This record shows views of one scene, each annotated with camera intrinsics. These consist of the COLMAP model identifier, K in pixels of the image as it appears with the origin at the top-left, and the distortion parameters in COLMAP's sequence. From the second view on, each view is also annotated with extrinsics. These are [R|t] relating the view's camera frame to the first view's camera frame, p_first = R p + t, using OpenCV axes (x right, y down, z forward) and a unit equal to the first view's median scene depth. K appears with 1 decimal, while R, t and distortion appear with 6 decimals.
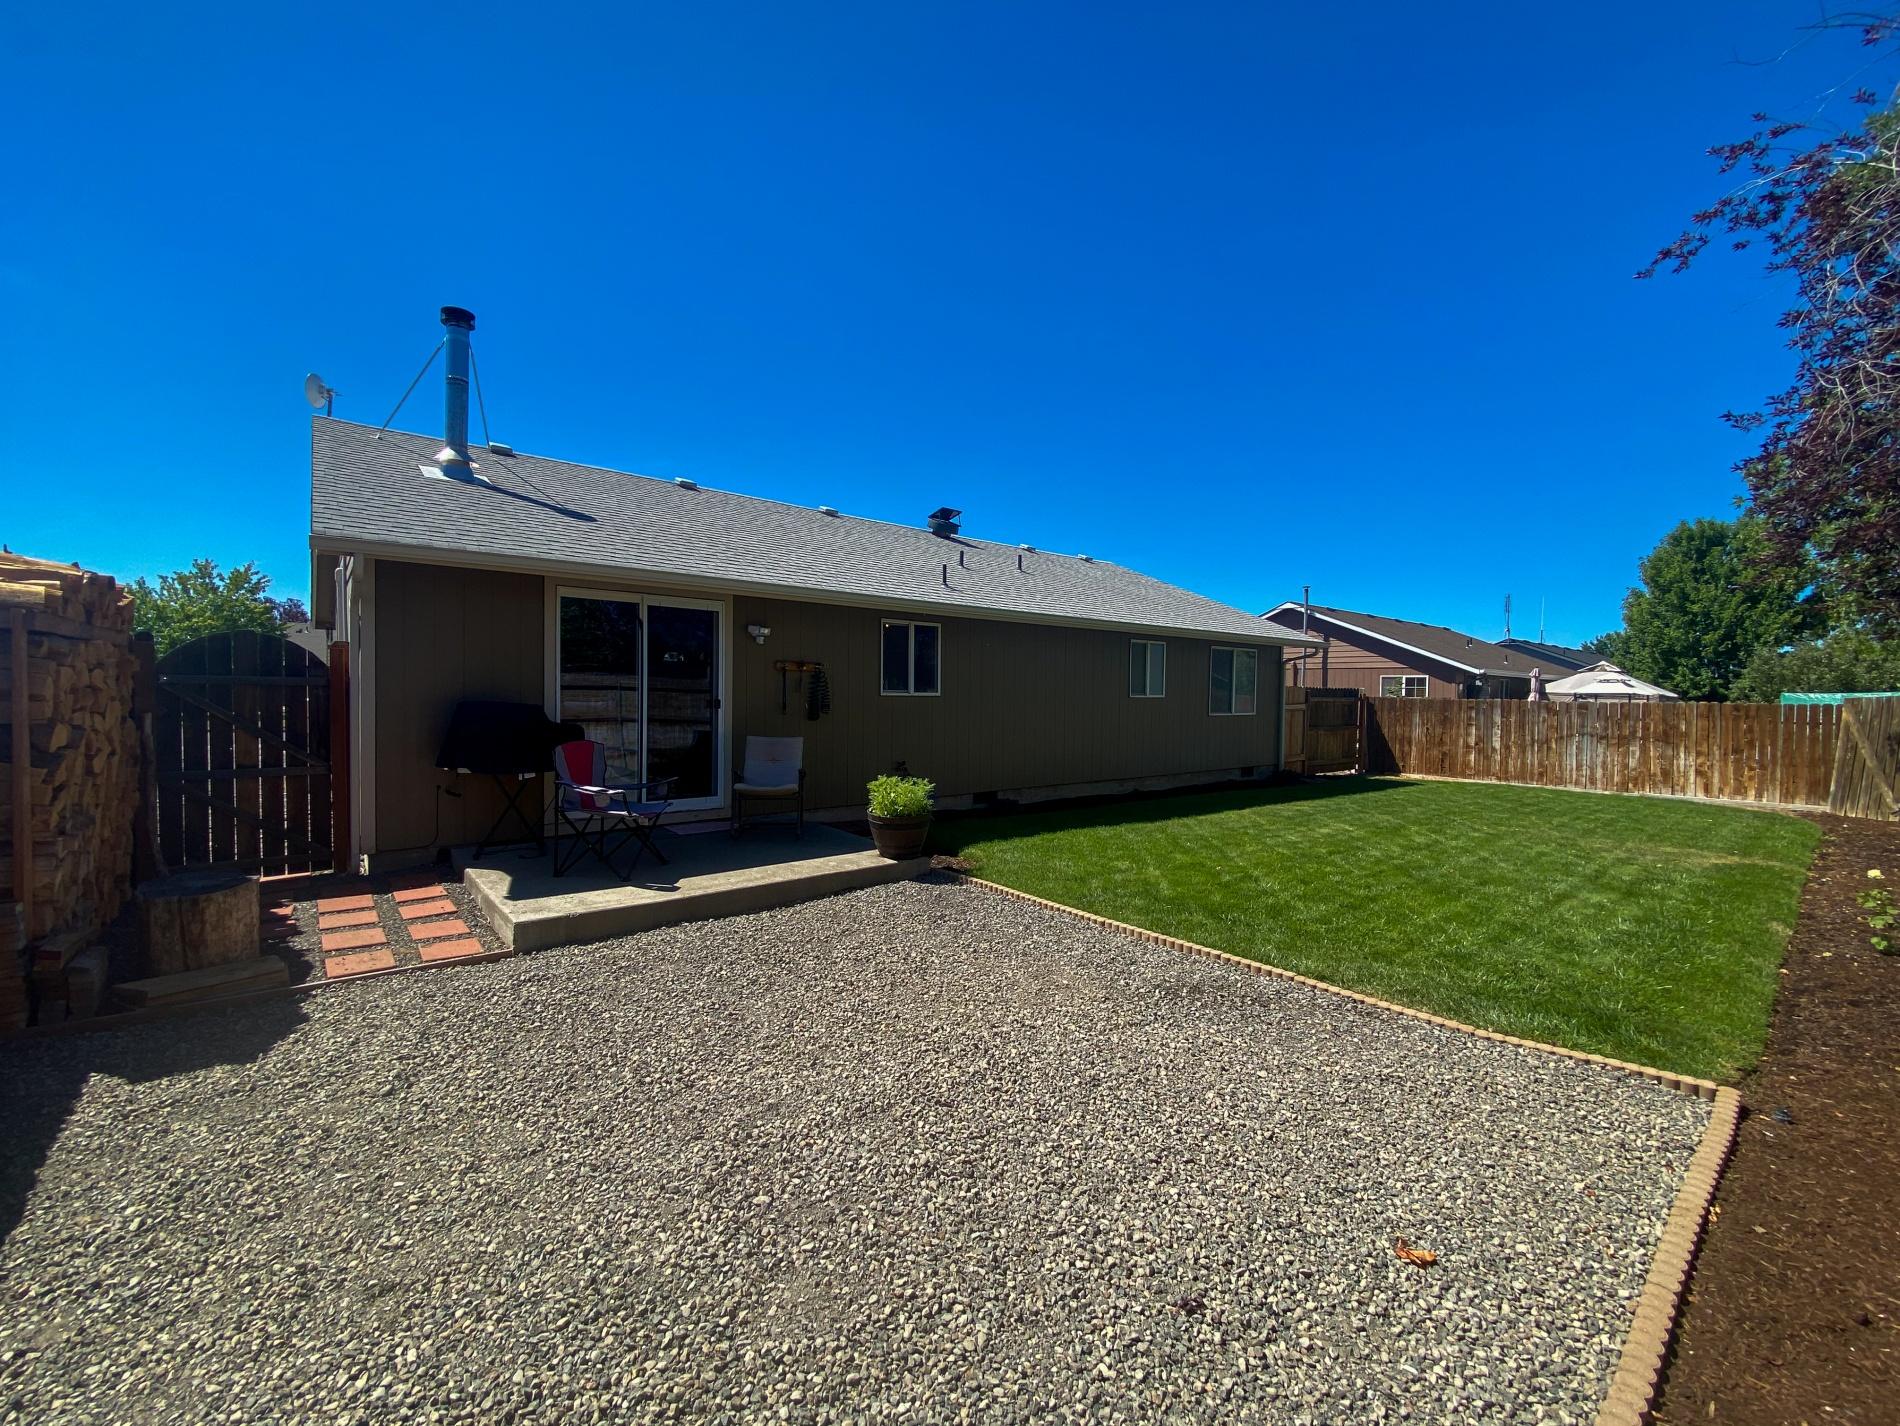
lens RADIAL K [[767.4, 0, 944.7], [0, 767.4, 709.3], [0, 0, 1]] dist [0.049915, -0.020194]
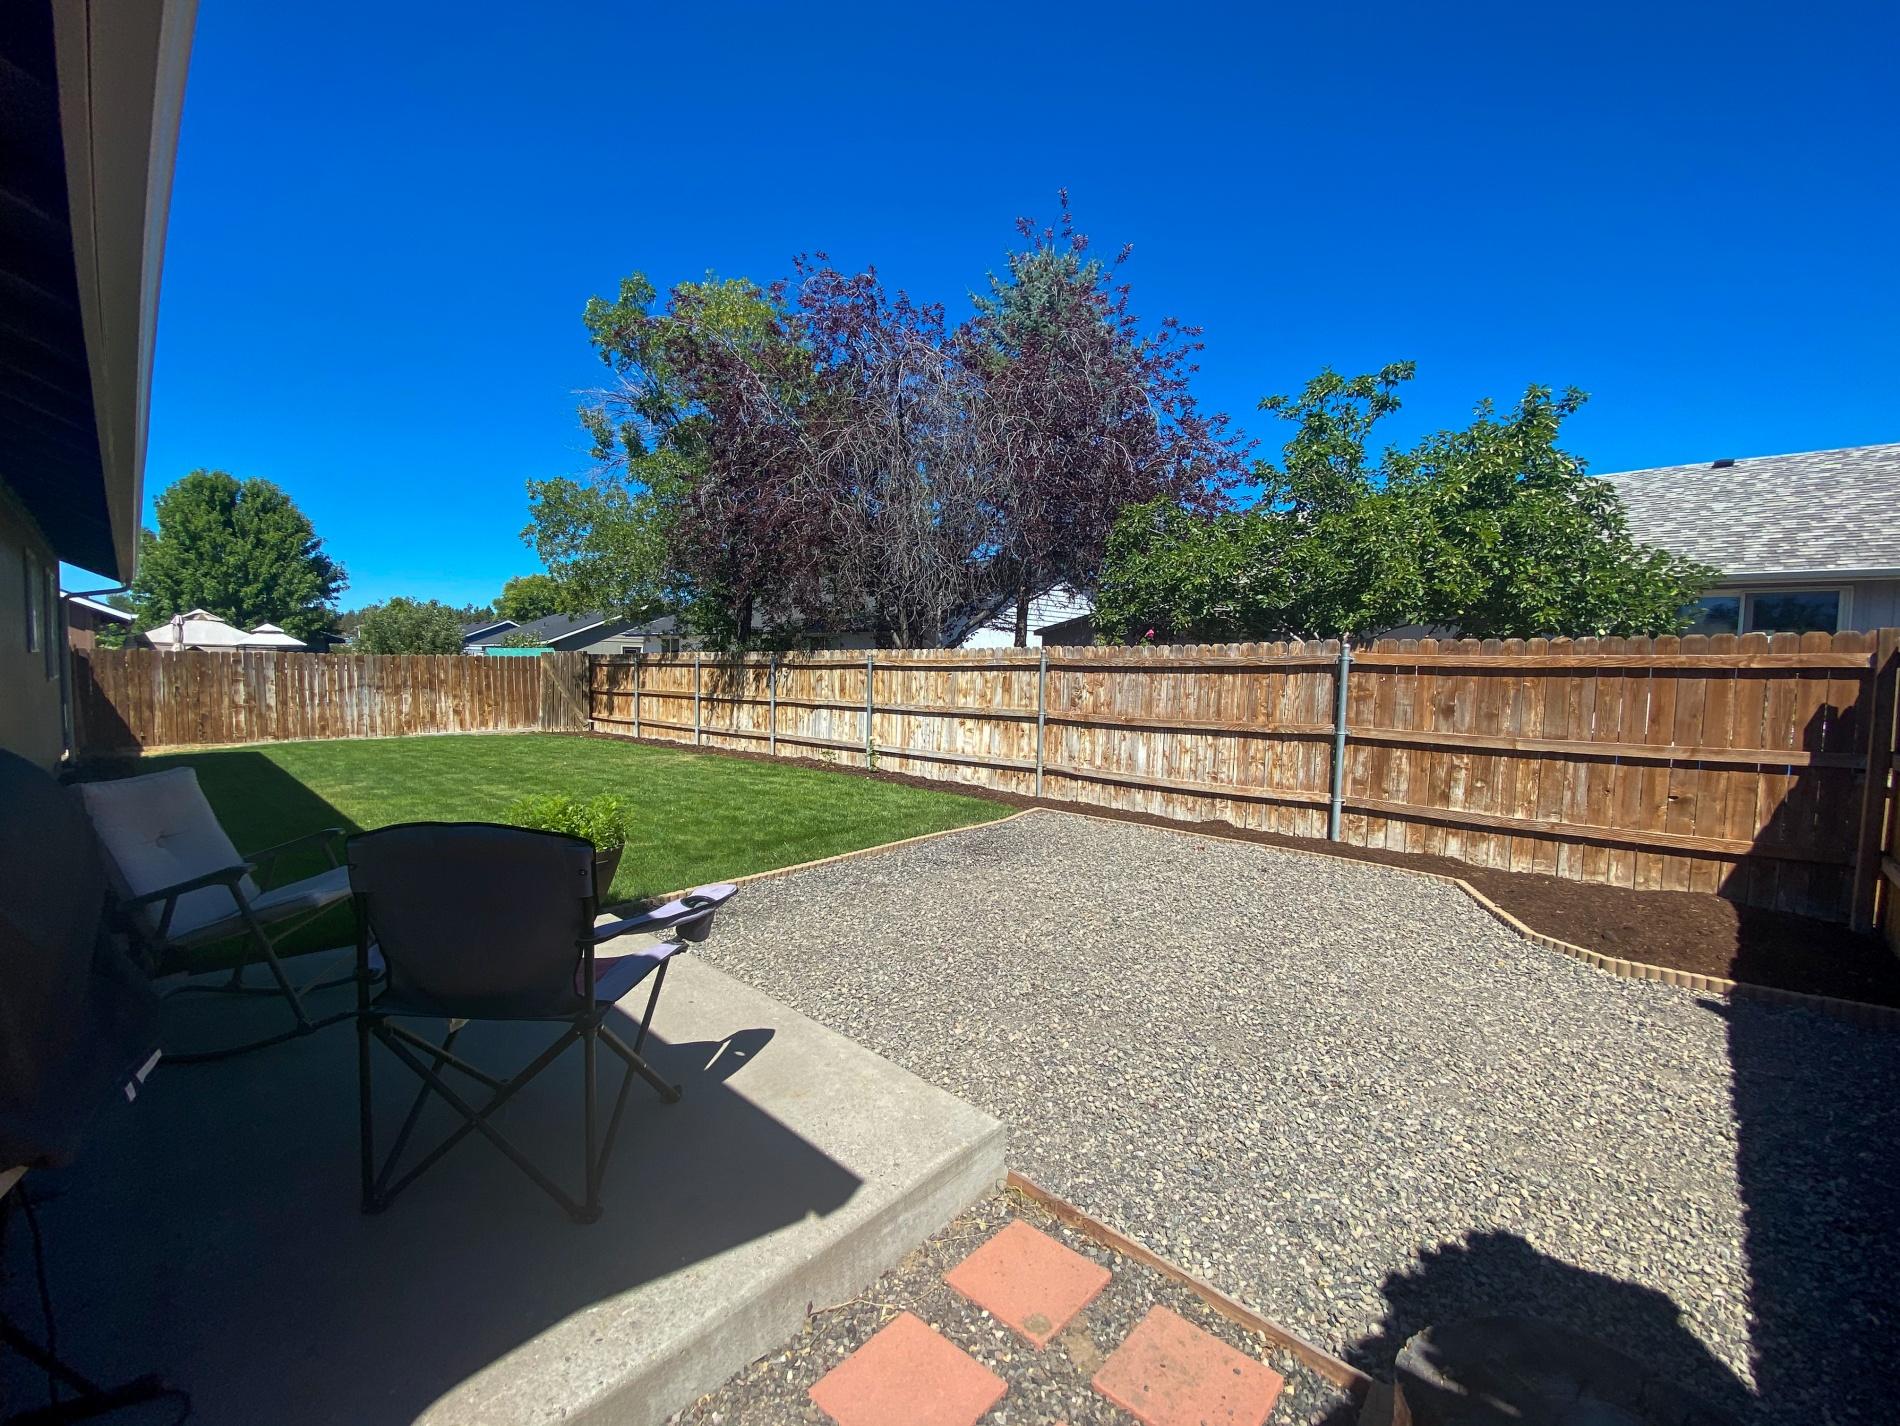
lens RADIAL K [[767.4, 0, 944.7], [0, 767.4, 709.3], [0, 0, 1]] dist [0.049915, -0.020194]
pose [[-0.126931, -0.074846, 0.989084, -0.334938], [0.006253, 0.997069, 0.076253, -0.011926], [-0.991892, 0.015864, -0.126090, 0.357950]]
